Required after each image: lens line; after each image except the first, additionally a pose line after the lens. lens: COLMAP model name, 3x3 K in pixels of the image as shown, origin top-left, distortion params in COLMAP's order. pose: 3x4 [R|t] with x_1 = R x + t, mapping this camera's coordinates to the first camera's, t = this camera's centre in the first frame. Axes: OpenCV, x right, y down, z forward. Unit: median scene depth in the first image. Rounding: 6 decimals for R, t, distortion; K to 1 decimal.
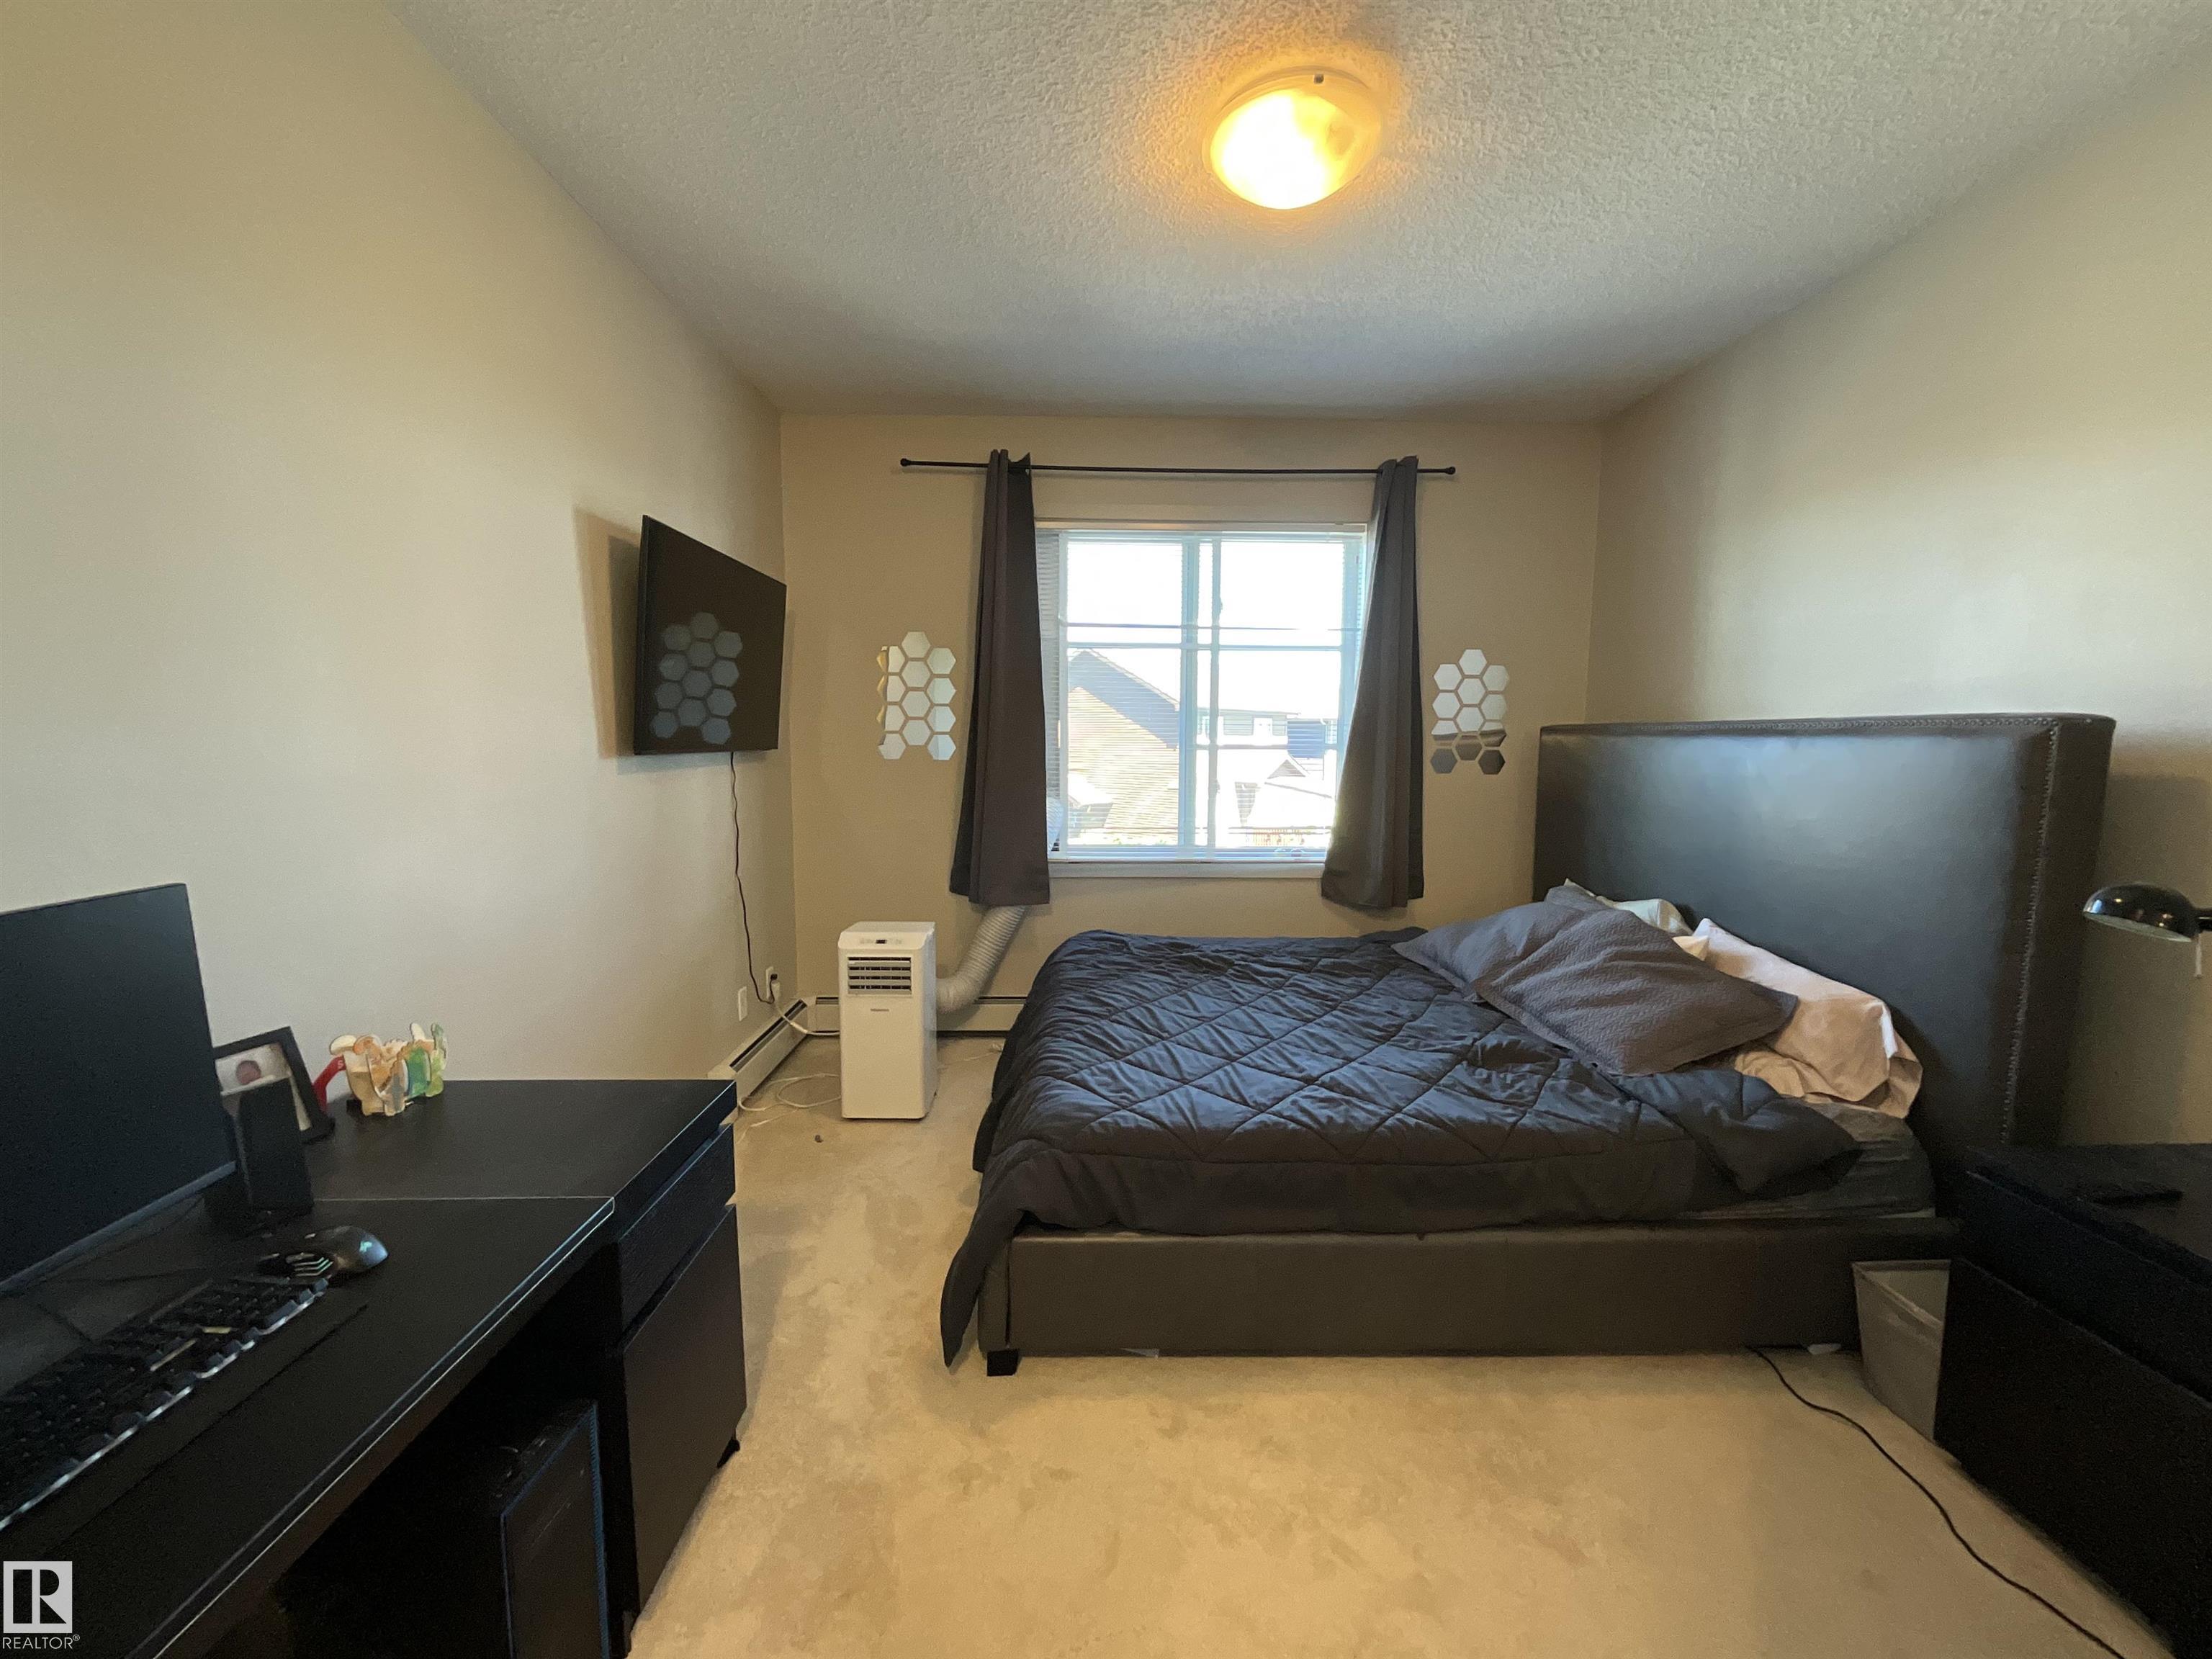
lens RADIAL K [[897.1, 0, 1109.3], [0, 897.1, 835.5], [0, 0, 1]] dist [-0.001559, 0.000226]
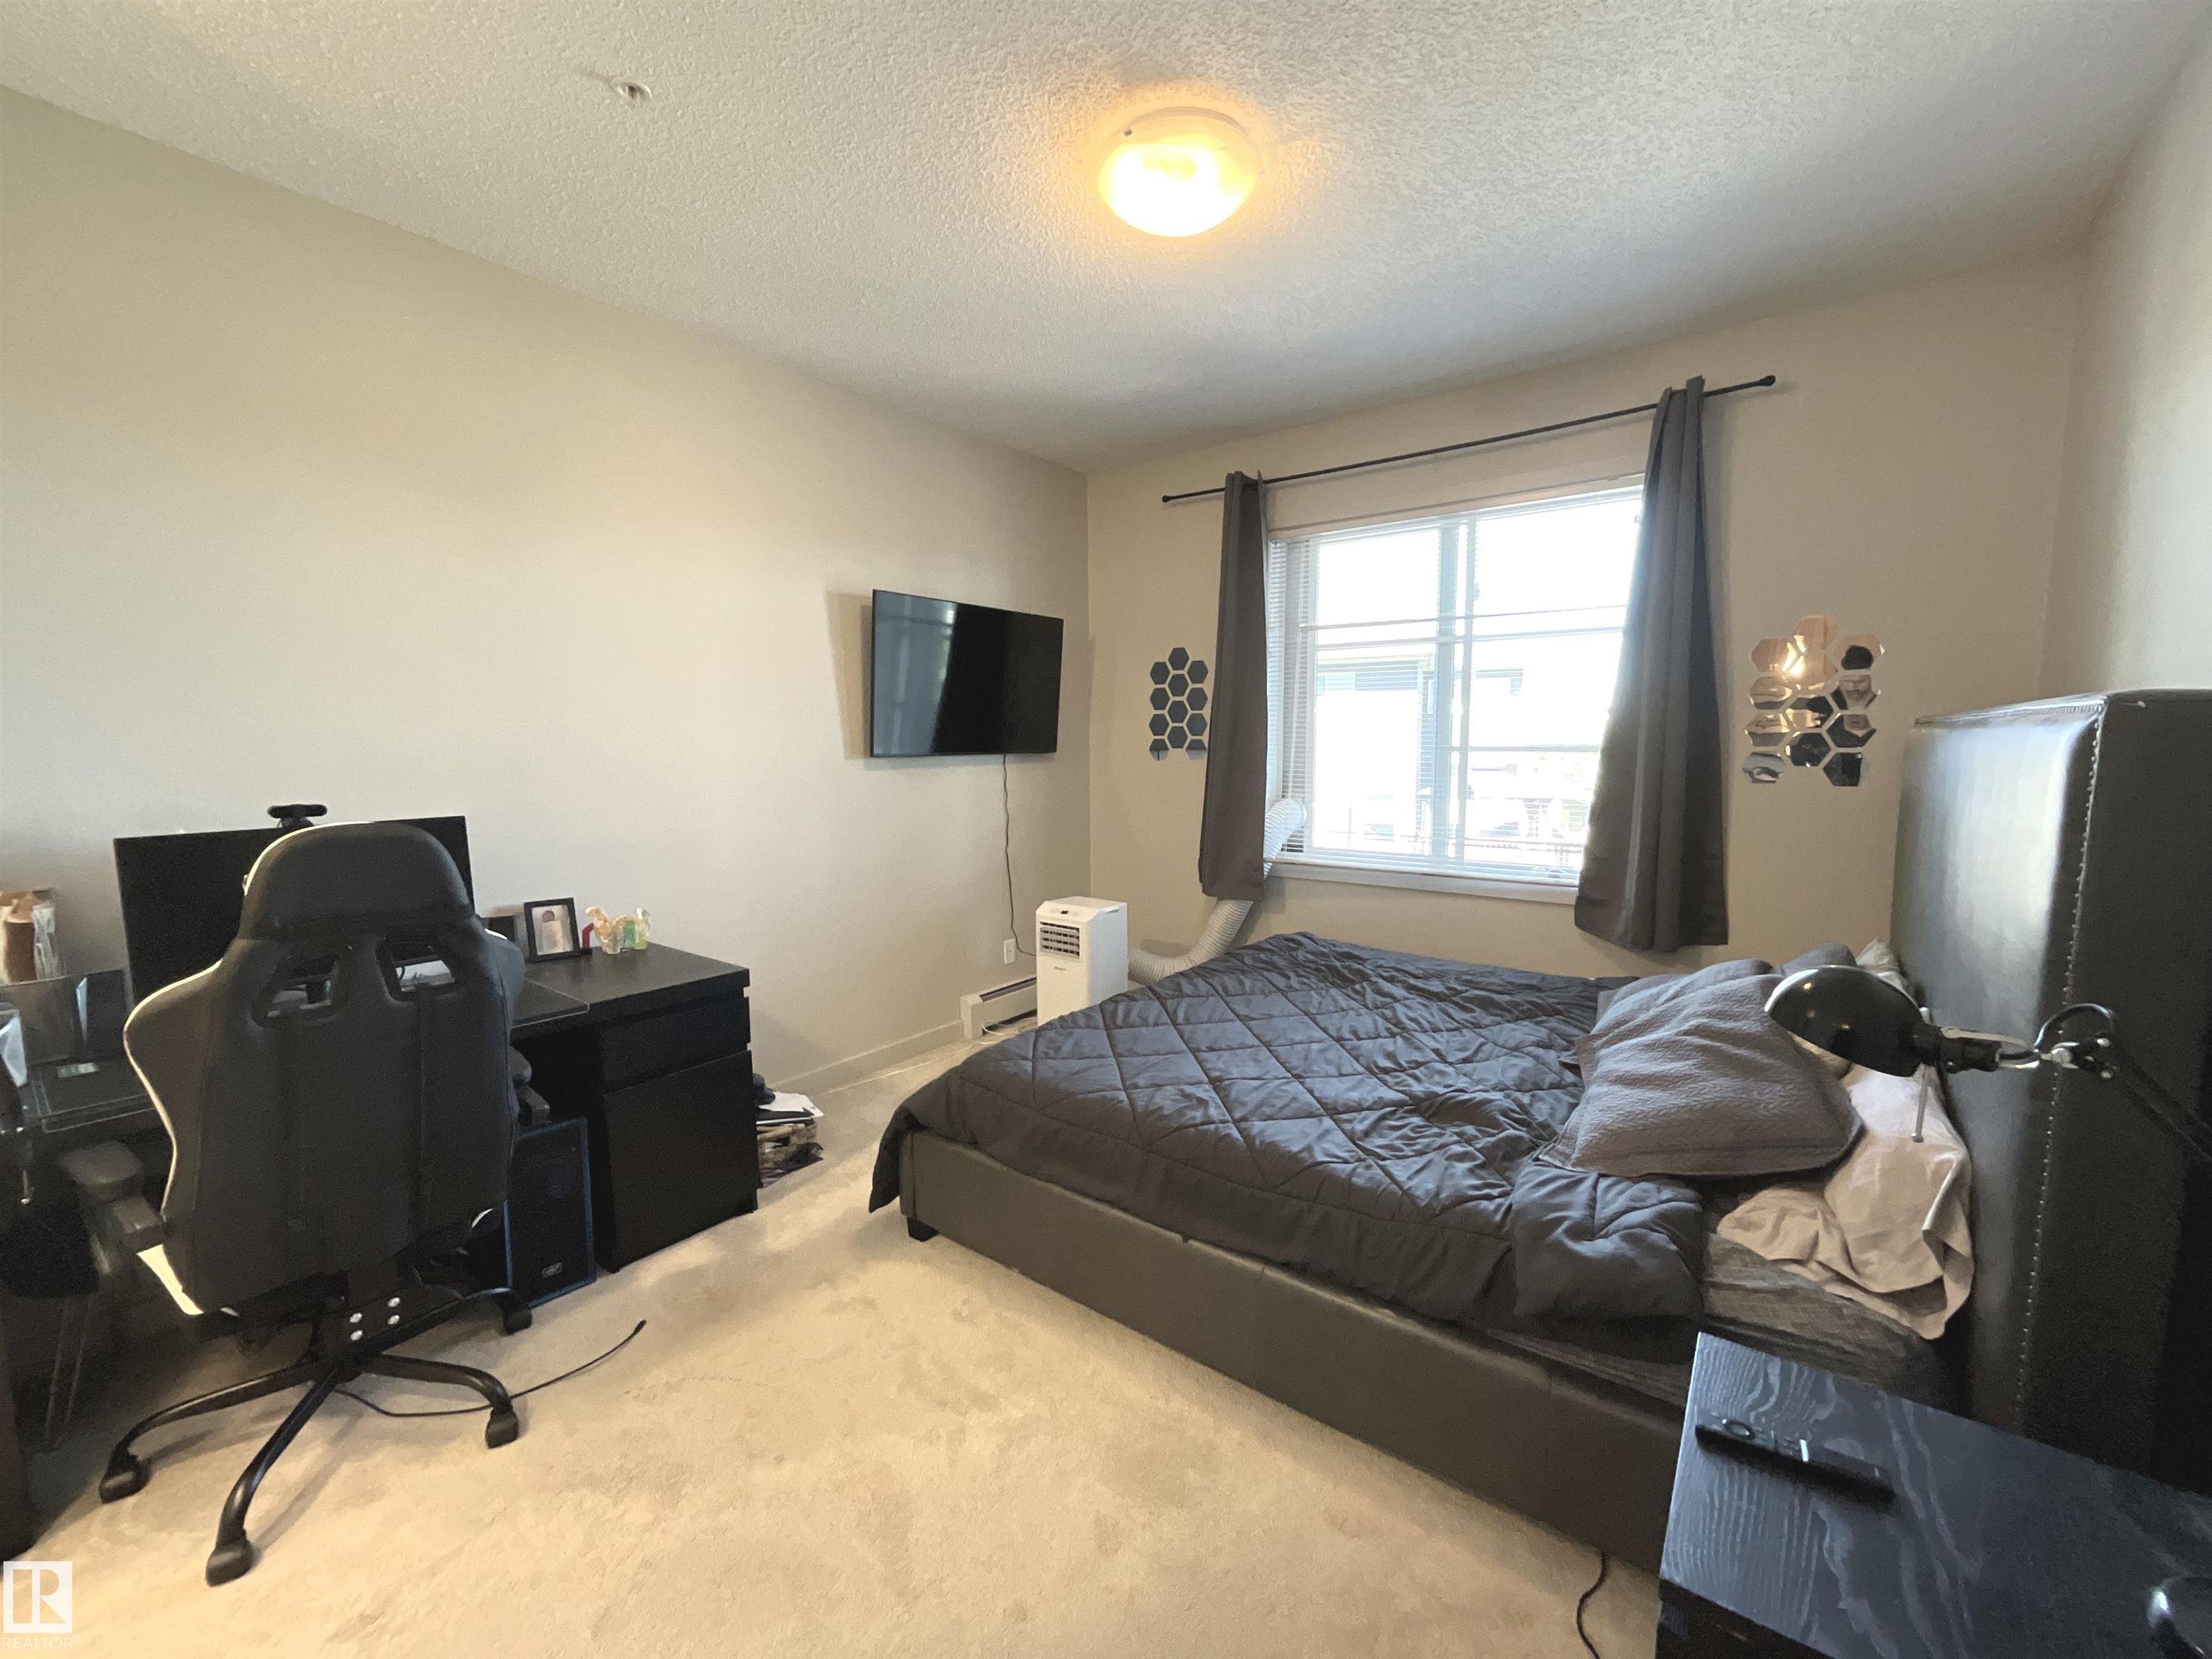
lens RADIAL K [[900.6, 0, 1106.4], [0, 900.6, 833.2], [0, 0, 1]] dist [-0.002639, 0.000280]
pose [[0.781124, 0.055381, -0.621915, 0.536371], [-0.057486, 0.998207, 0.016688, -0.010842], [0.621724, 0.022716, 0.782907, 0.089338]]
